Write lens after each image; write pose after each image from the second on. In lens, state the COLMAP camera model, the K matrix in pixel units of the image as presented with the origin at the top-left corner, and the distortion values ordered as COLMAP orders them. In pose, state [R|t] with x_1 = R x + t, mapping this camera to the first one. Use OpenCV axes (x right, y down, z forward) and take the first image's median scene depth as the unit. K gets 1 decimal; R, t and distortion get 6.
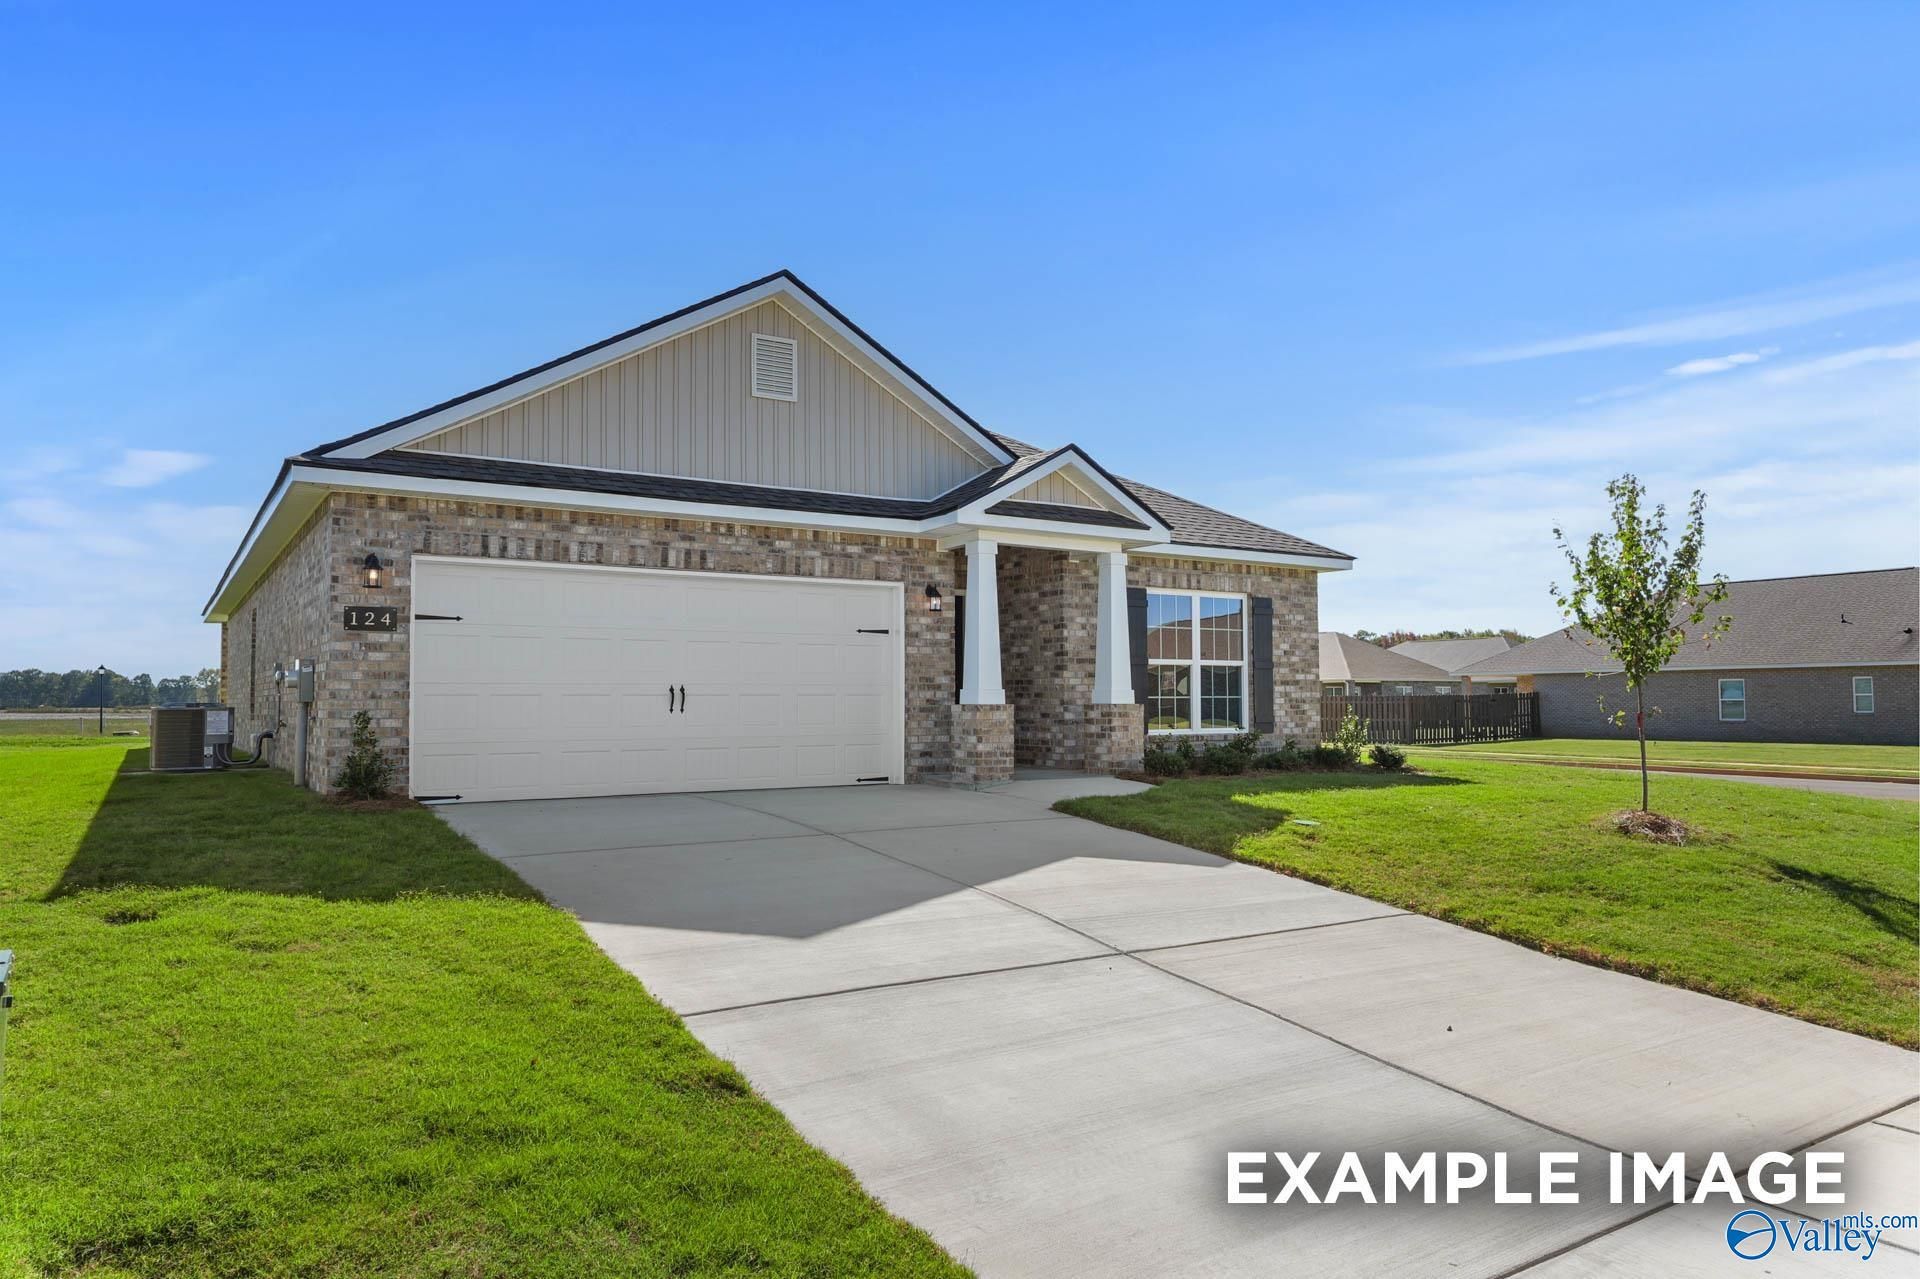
lens RADIAL K [[1230.5, 0, 959.0], [0, 1230.5, 644.8], [0, 0, 1]] dist [0.005738, 0.000191]
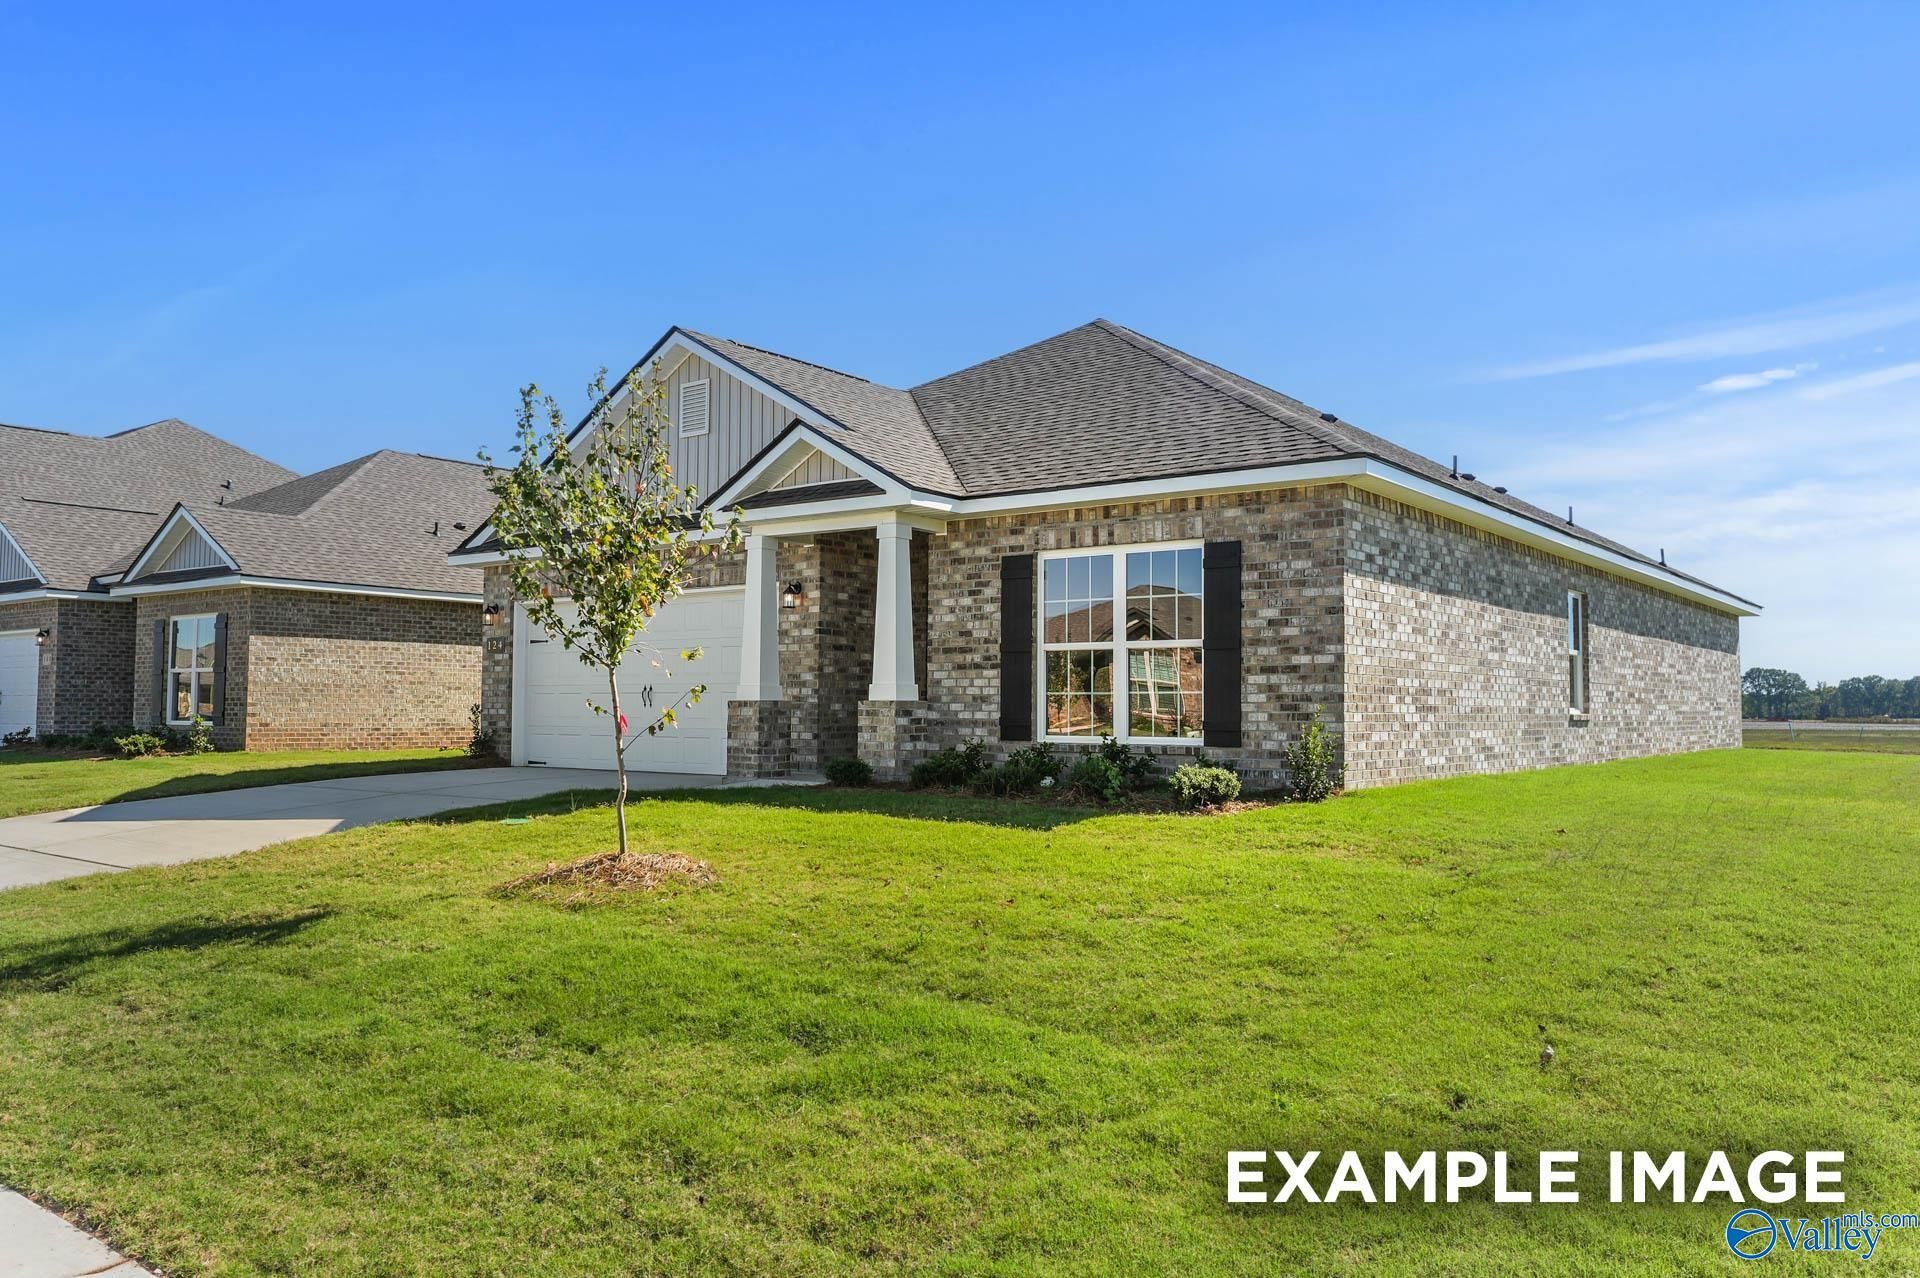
lens RADIAL K [[1377.6, 0, 959.6], [0, 1377.6, 641.0], [0, 0, 1]] dist [-0.008446, -0.000301]
pose [[0.345367, -0.040669, -0.937586, 0.922853], [0.038622, 0.998830, -0.029098, 0.032038], [0.937673, -0.026162, 0.346534, 0.632137]]
